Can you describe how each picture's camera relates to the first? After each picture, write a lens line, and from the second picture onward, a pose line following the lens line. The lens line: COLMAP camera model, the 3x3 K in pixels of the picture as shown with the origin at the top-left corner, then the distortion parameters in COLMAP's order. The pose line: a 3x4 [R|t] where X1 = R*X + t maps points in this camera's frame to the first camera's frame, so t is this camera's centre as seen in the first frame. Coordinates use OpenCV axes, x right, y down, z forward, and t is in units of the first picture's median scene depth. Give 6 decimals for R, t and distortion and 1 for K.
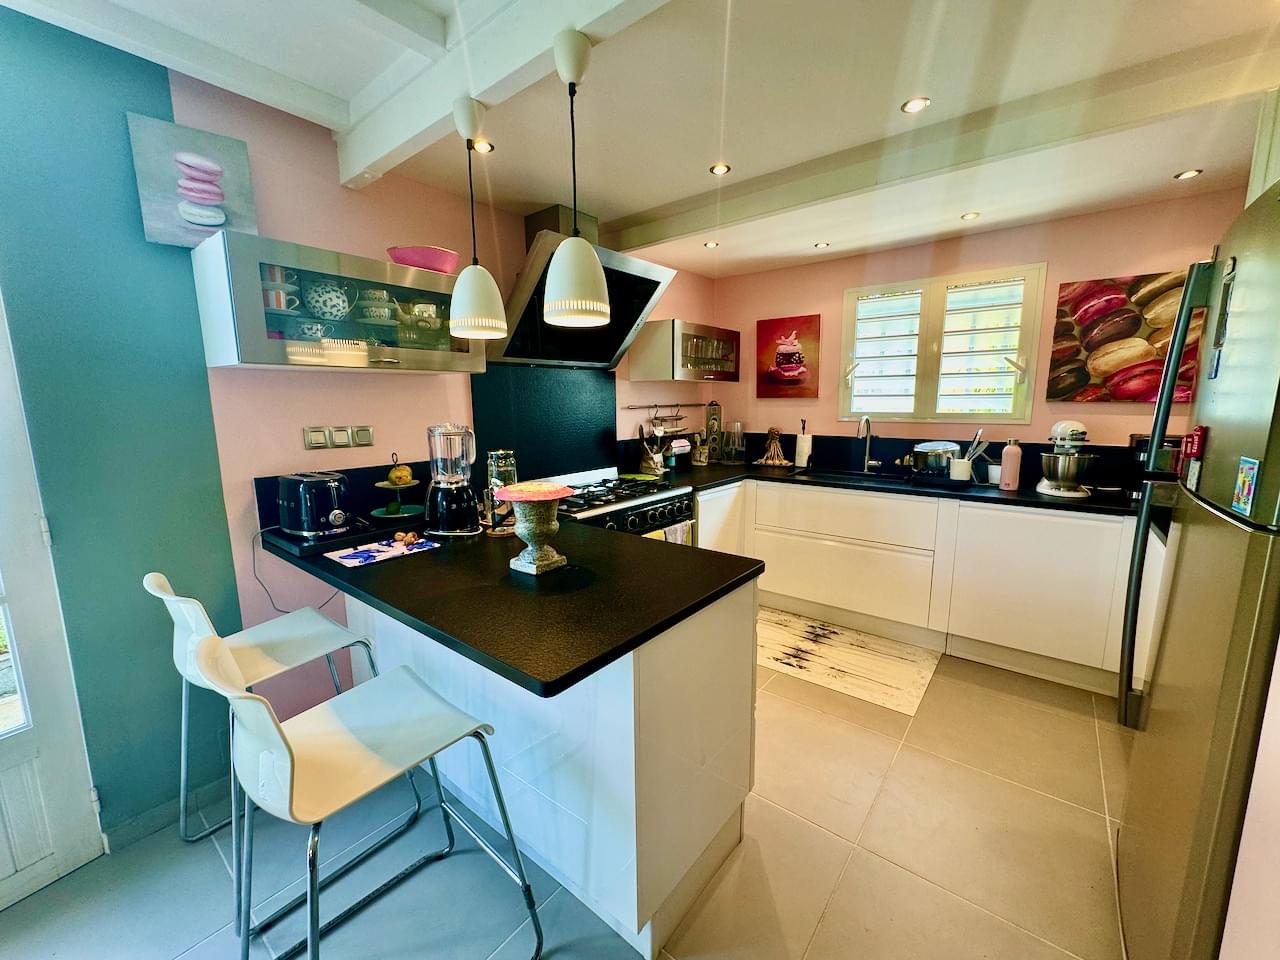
lens RADIAL K [[516.7, 0, 638.8], [0, 516.7, 482.3], [0, 0, 1]] dist [-0.000751, 0.000072]
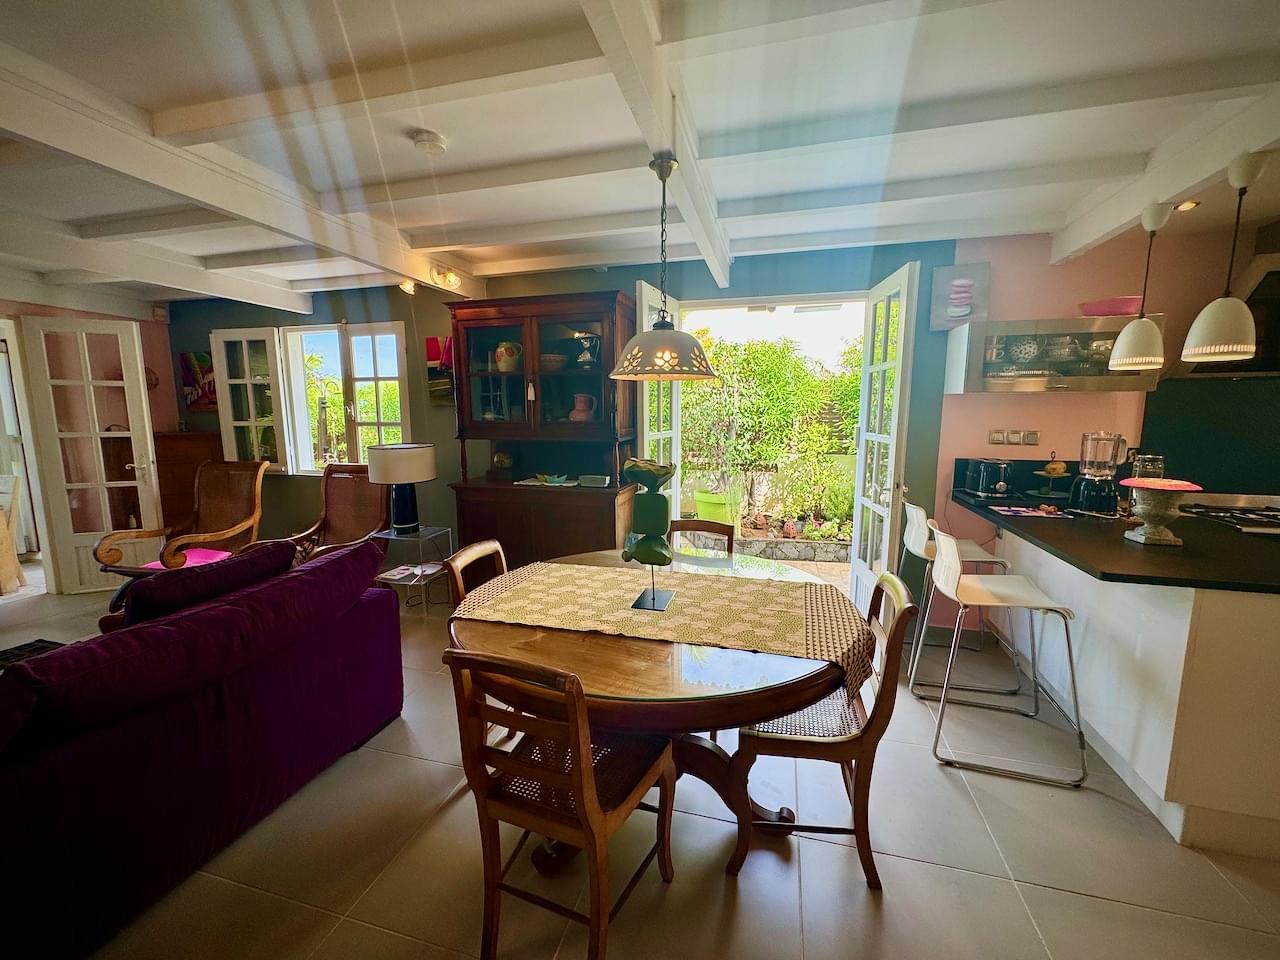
lens RADIAL K [[516.7, 0, 638.8], [0, 516.7, 482.3], [0, 0, 1]] dist [-0.000751, 0.000072]
pose [[0.398648, 0.134606, -0.907172, 0.410488], [-0.145332, 0.985943, 0.082429, 0.085727], [0.905515, 0.098981, 0.412607, -0.666793]]
